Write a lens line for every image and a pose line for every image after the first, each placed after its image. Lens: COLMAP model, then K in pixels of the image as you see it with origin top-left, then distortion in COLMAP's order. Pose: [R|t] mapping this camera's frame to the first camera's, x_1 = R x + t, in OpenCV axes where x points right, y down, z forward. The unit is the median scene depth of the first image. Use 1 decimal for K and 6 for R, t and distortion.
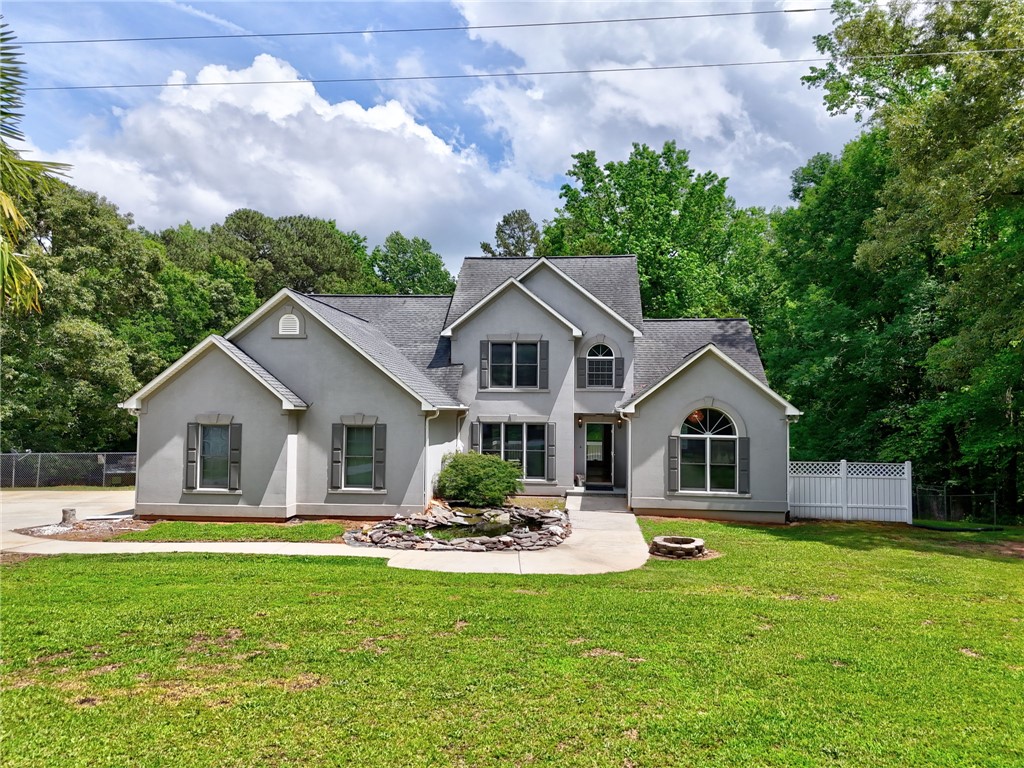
lens RADIAL K [[784.9, 0, 507.6], [0, 784.9, 387.9], [0, 0, 1]] dist [0.042952, -0.041329]
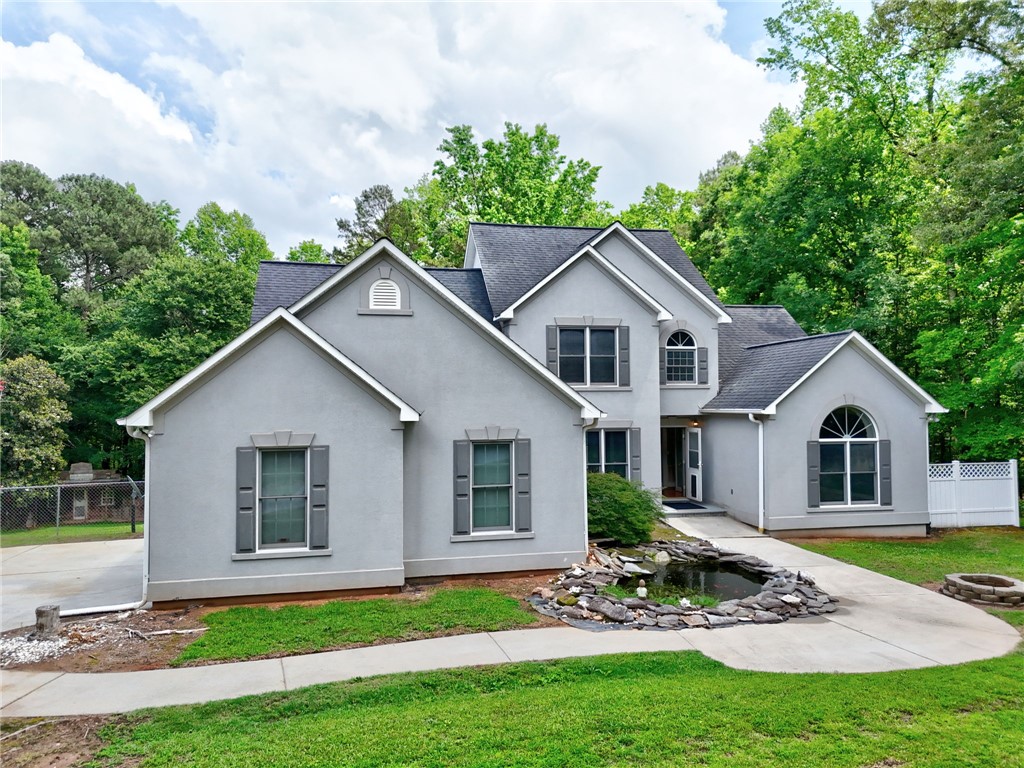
lens RADIAL K [[784.9, 0, 514.4], [0, 784.9, 379.6], [0, 0, 1]] dist [0.042952, -0.041329]
pose [[0.950079, -0.008877, 0.311882, -0.310144], [0.010464, 0.999939, -0.003417, -0.003805], [-0.311833, 0.006510, 0.950115, 0.267802]]
